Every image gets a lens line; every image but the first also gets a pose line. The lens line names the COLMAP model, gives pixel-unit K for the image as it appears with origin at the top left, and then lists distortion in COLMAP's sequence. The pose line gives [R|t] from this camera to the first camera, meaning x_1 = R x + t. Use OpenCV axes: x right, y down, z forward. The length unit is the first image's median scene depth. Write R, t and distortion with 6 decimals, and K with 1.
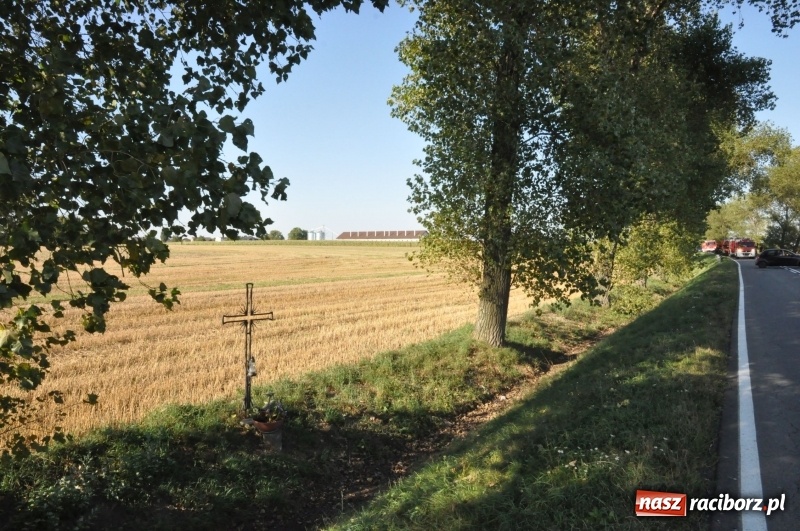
lens RADIAL K [[1018.0, 0, 400.0], [0, 1018.0, 265.5], [0, 0, 1]] dist [0.127462, 0.006801]
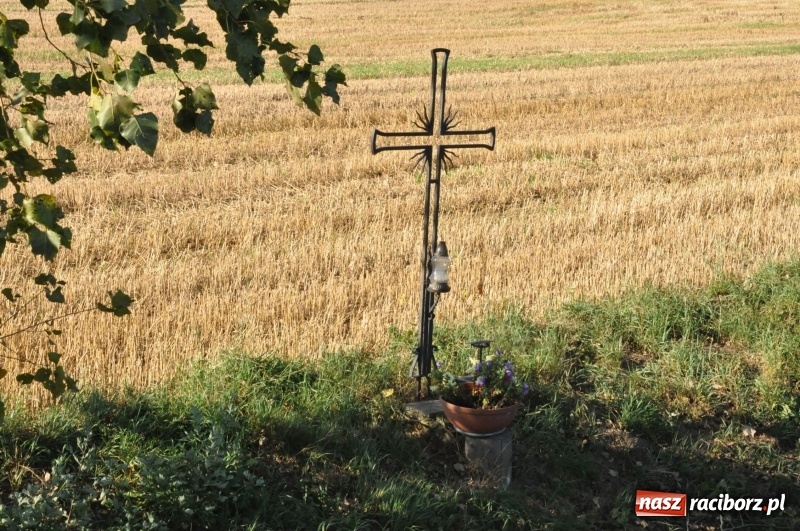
lens RADIAL K [[2050.4, 0, 400.0], [0, 2050.4, 265.5], [0, 0, 1]] dist [0.456902, 0.325981]
pose [[0.973519, 0.050159, -0.223036, 0.014387], [-0.019907, 0.990527, 0.135871, -0.007370], [0.227738, -0.127833, 0.965295, 0.262678]]
